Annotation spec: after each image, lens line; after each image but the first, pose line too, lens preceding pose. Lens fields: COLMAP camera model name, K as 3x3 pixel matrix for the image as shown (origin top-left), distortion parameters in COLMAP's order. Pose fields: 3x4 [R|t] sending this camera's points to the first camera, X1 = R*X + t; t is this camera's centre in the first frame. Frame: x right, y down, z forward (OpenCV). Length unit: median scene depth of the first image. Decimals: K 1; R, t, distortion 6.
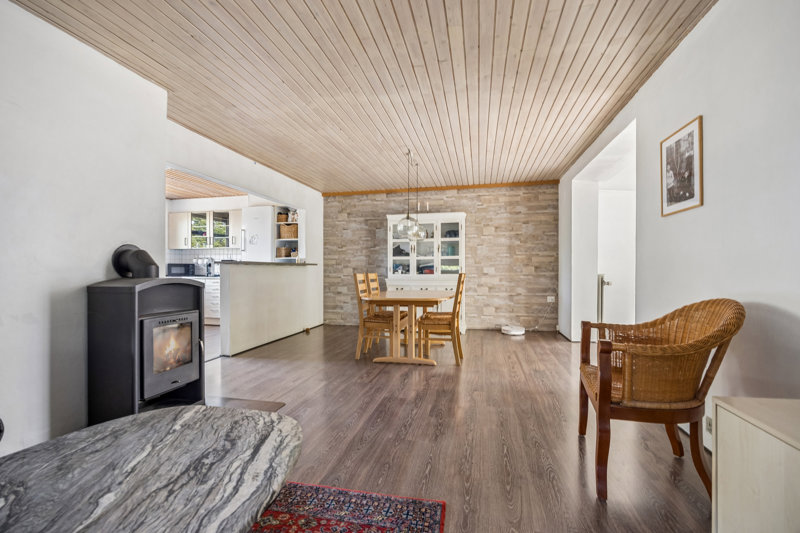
lens RADIAL K [[332.2, 0, 398.9], [0, 332.2, 270.5], [0, 0, 1]] dist [0.025601, -0.000636]
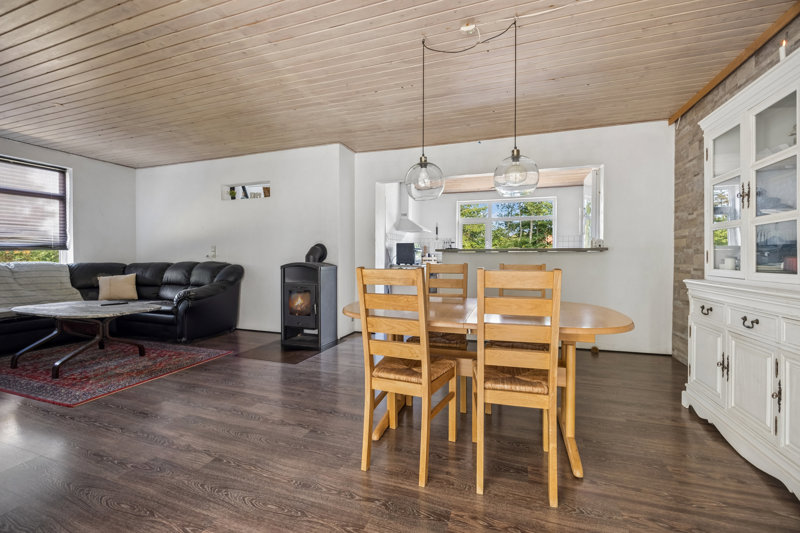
lens RADIAL K [[332.2, 0, 397.5], [0, 332.2, 260.9], [0, 0, 1]] dist [0.025601, -0.000636]
pose [[-0.111636, 0.013584, -0.993656, 0.360396], [-0.011315, 0.999824, 0.014940, -0.005451], [0.993685, 0.012911, -0.111463, 0.631409]]
